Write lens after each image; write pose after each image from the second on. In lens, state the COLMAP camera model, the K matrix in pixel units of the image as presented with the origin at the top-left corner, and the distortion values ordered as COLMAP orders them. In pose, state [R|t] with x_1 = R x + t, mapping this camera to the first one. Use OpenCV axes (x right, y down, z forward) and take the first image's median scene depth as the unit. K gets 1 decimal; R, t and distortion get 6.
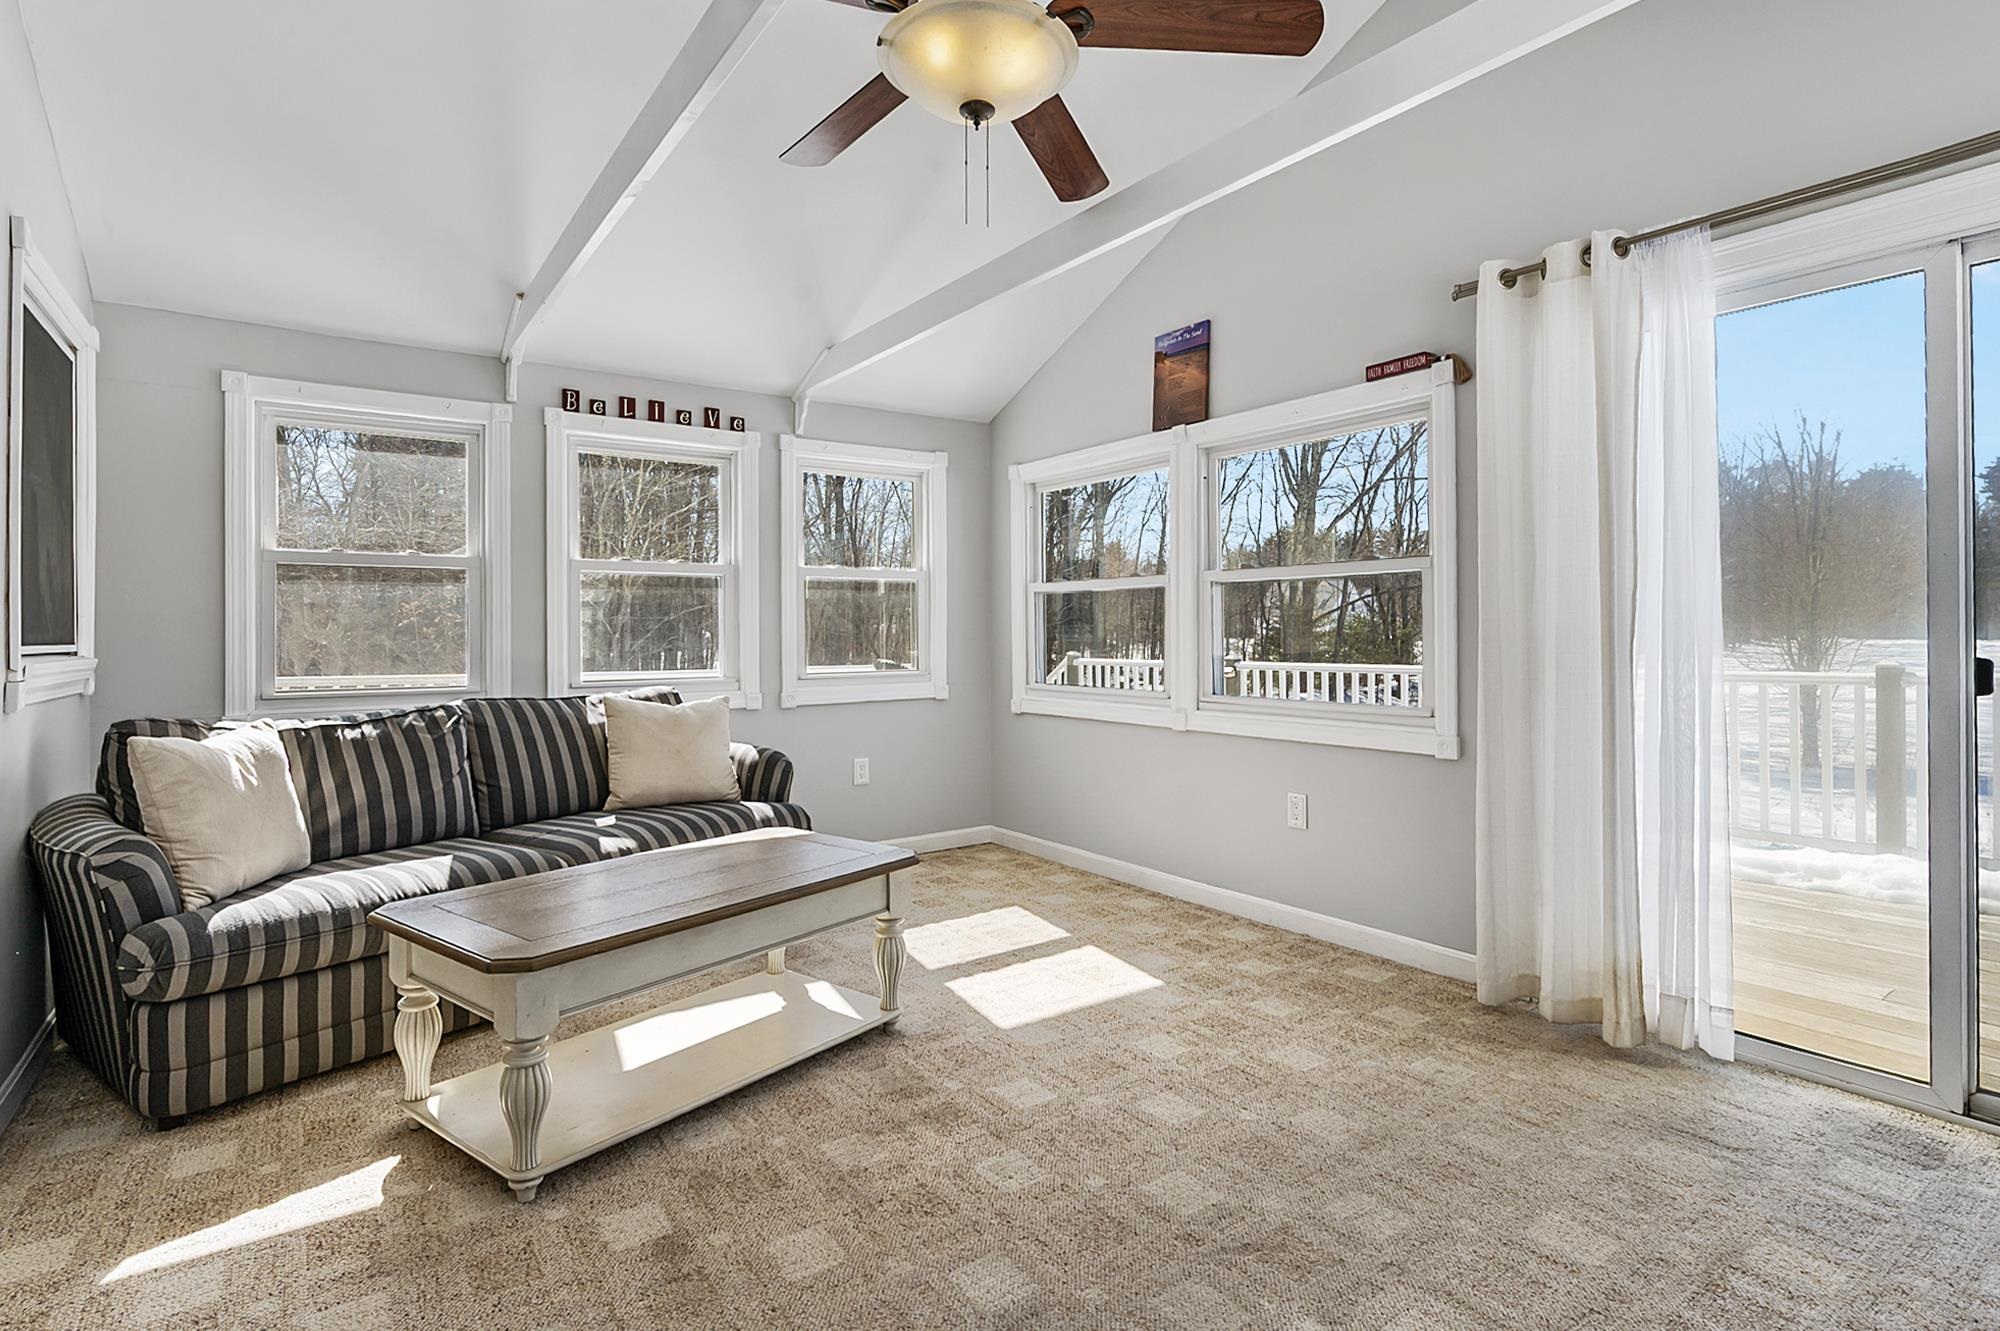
lens RADIAL K [[985.8, 0, 1002.2], [0, 985.8, 629.8], [0, 0, 1]] dist [0.001556, 0.000416]
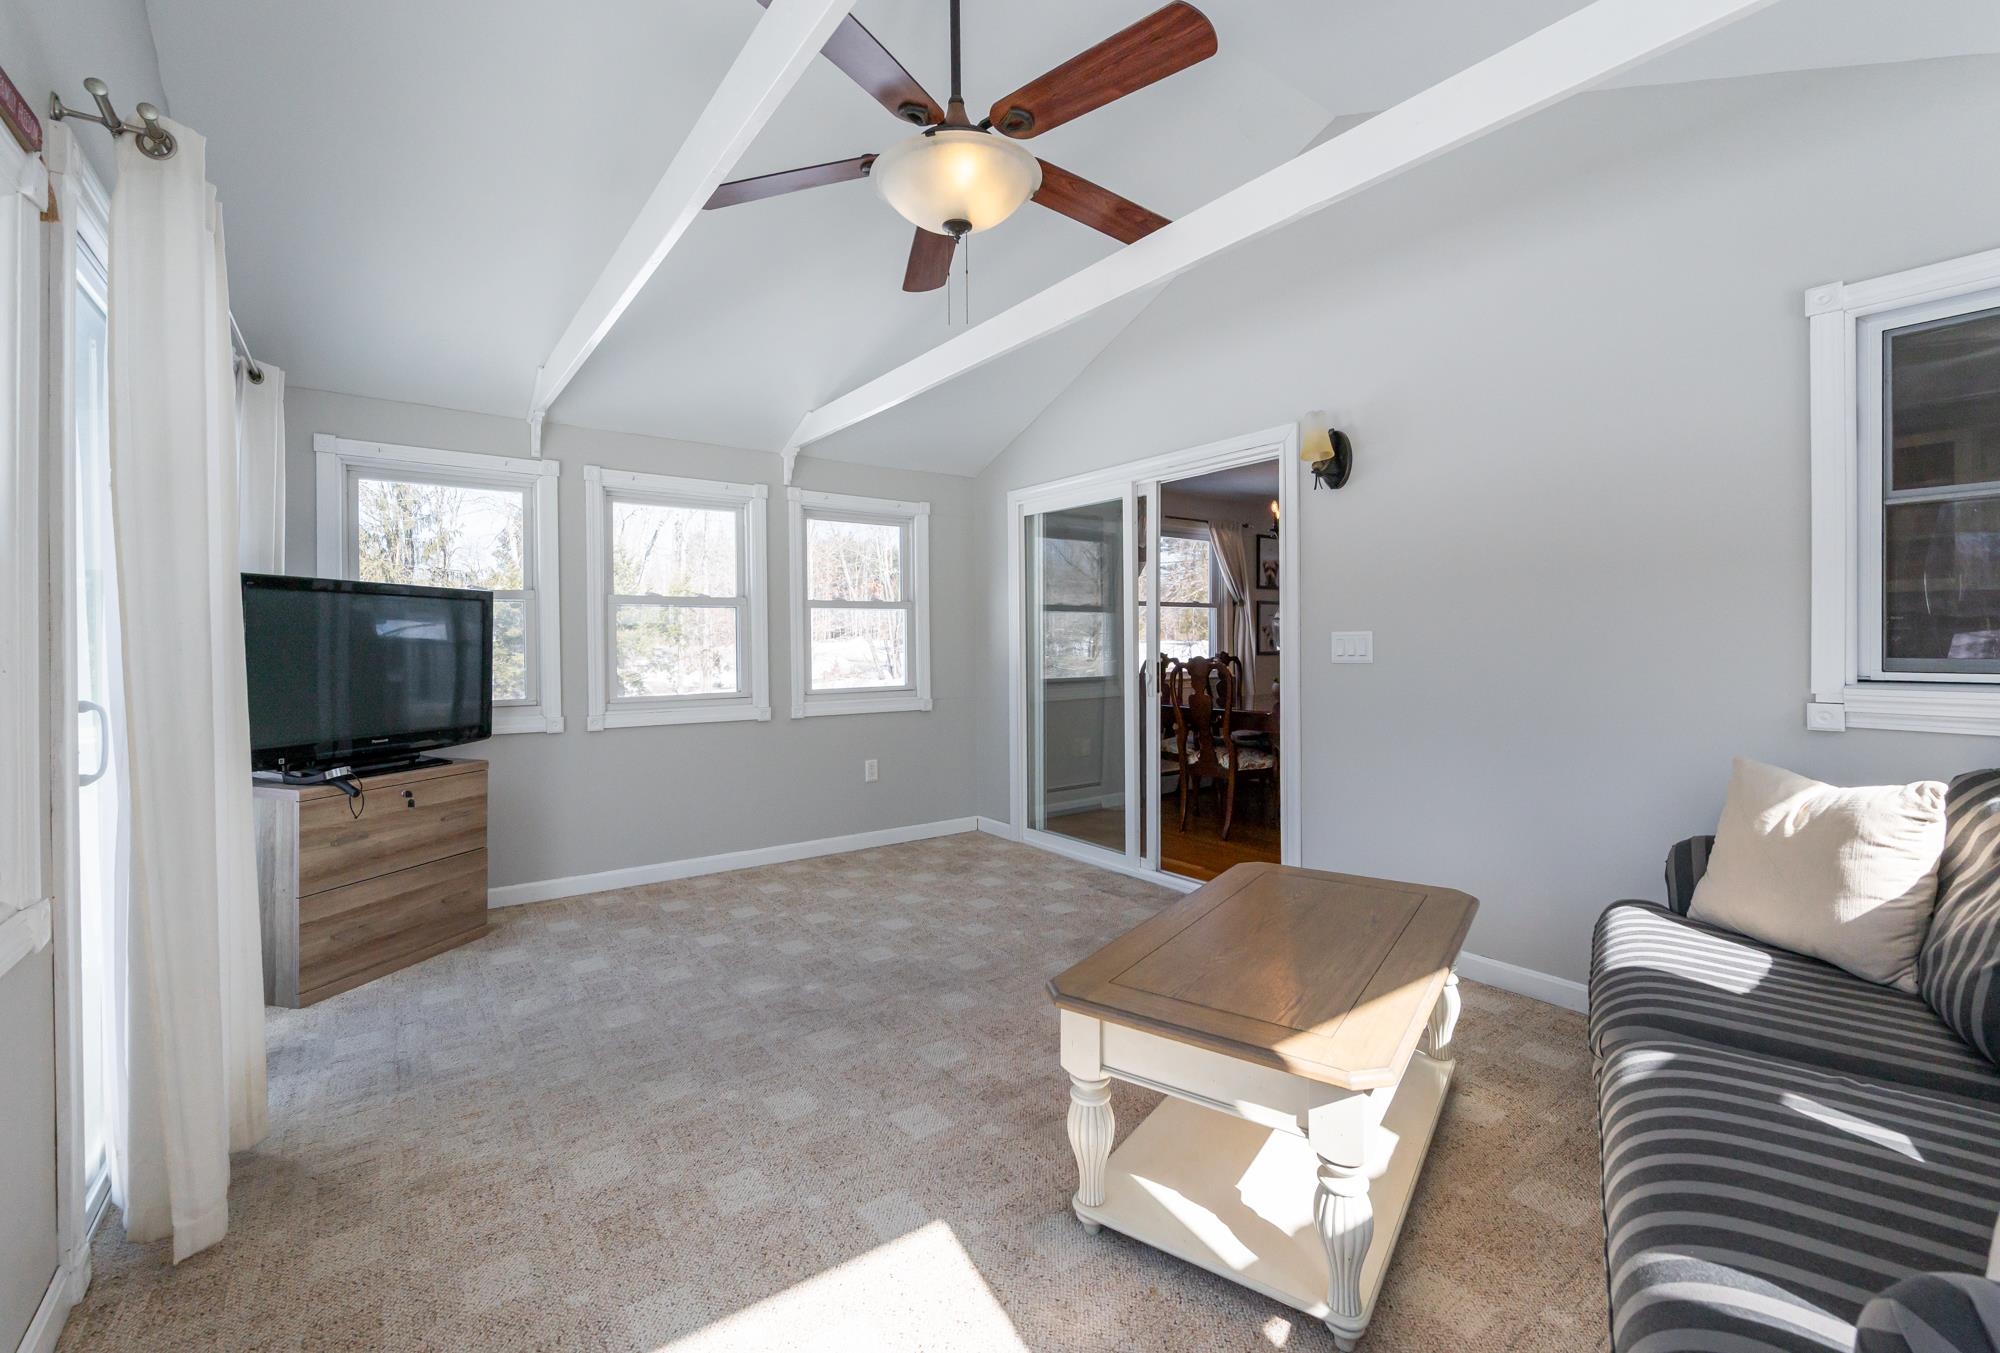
lens RADIAL K [[855.8, 0, 995.0], [0, 855.8, 649.2], [0, 0, 1]] dist [0.001086, 0.000116]
pose [[-0.999530, 0.010887, -0.028650, -0.026226], [0.010941, 0.999939, -0.001752, -0.014628], [0.028629, -0.002065, -0.999588, 1.450316]]
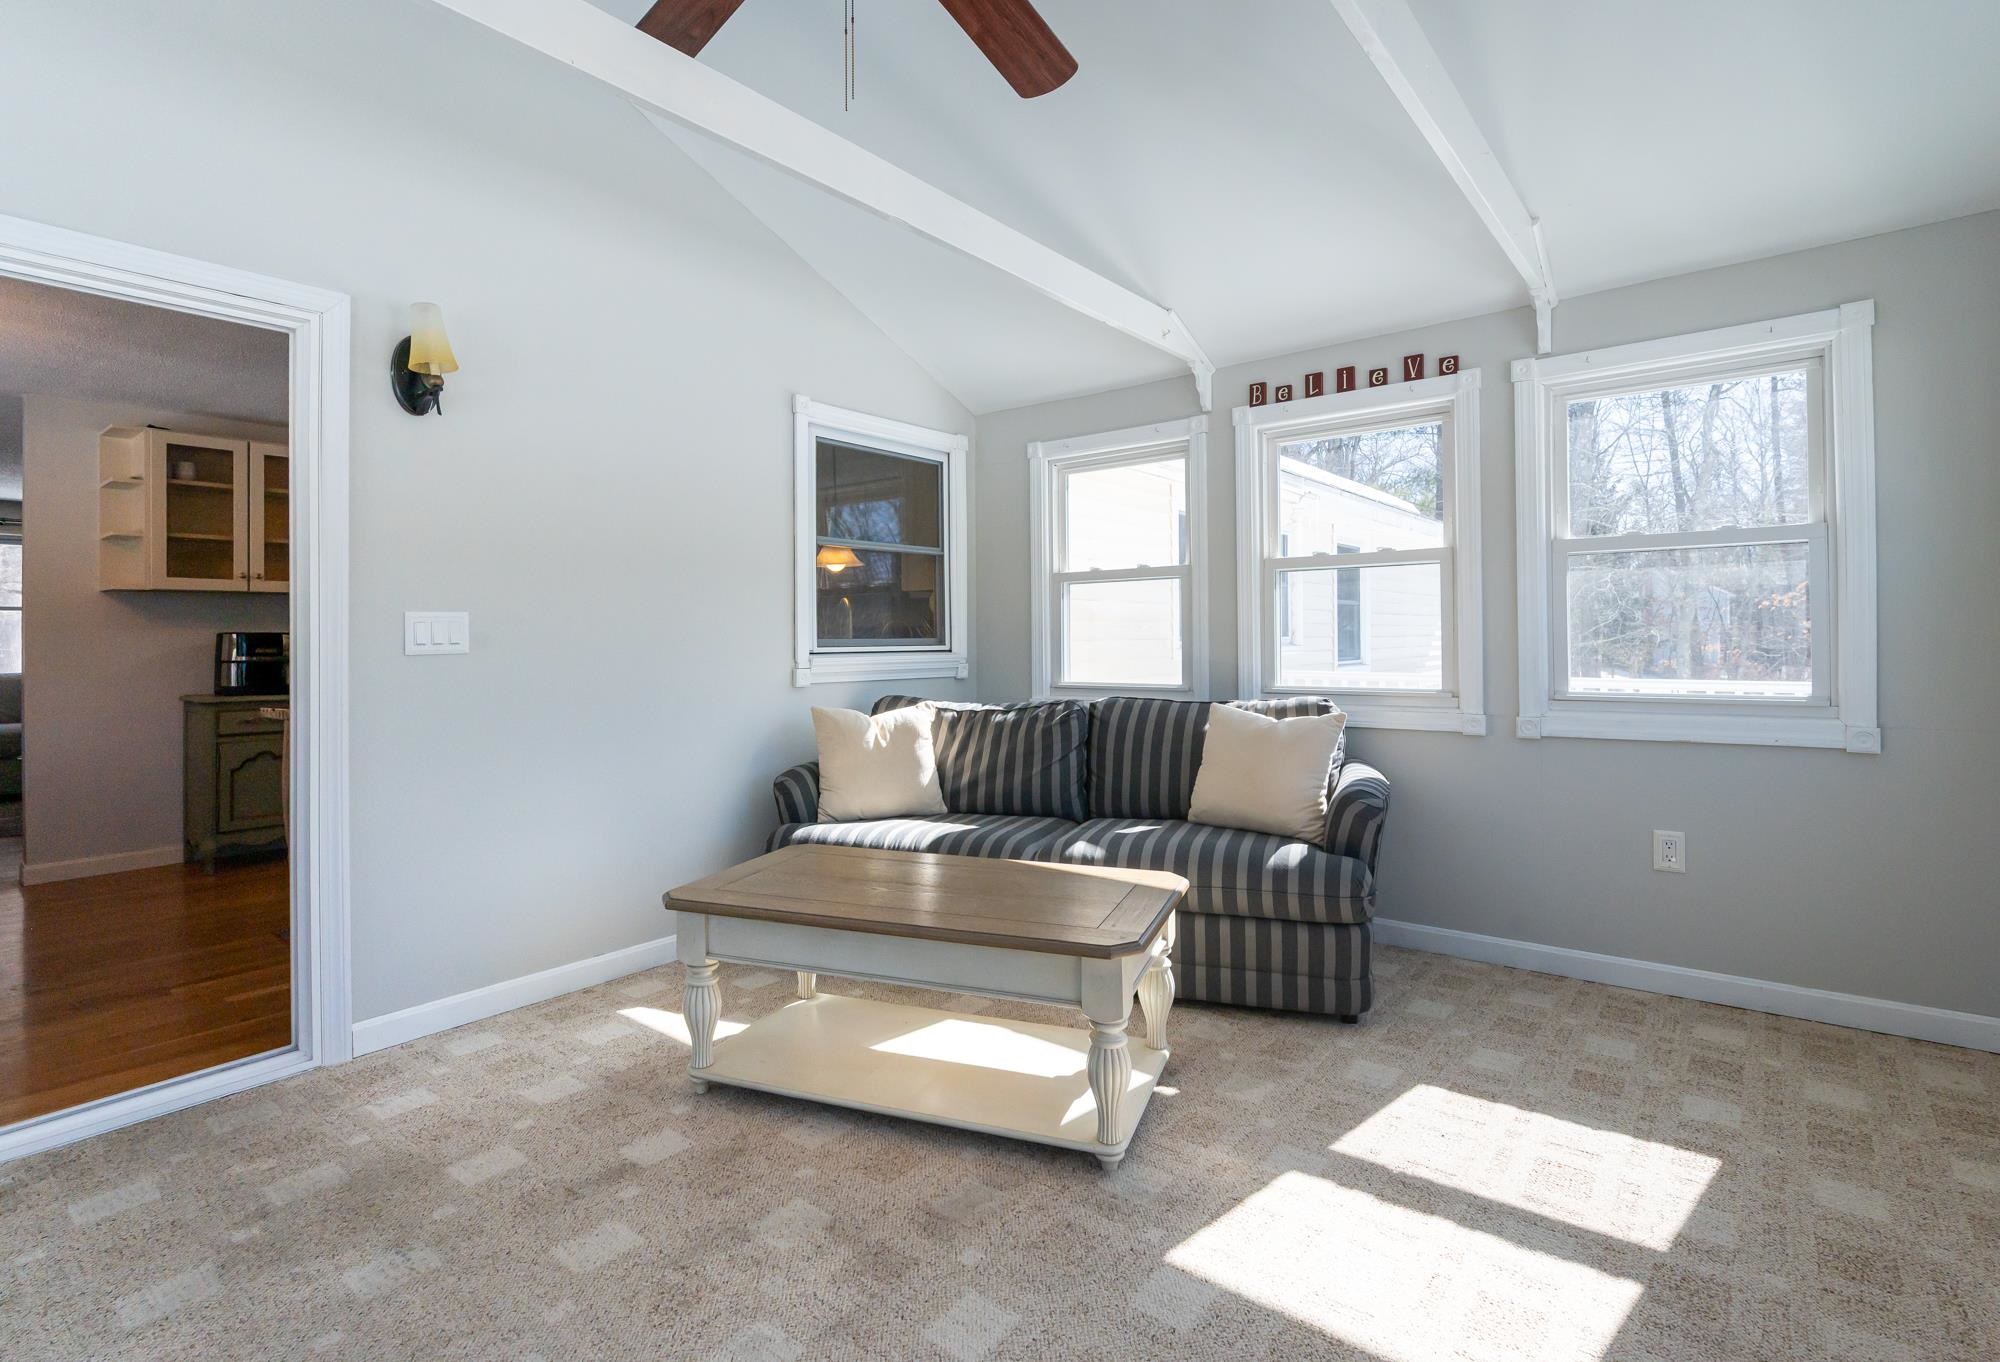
lens RADIAL K [[956.3, 0, 1007.3], [0, 956.3, 634.5], [0, 0, 1]] dist [-0.001568, -0.000199]
pose [[0.284920, 0.001017, -0.958551, 0.507205], [0.015734, 0.999860, 0.005737, -0.009315], [0.958422, -0.016716, 0.284864, 0.645274]]
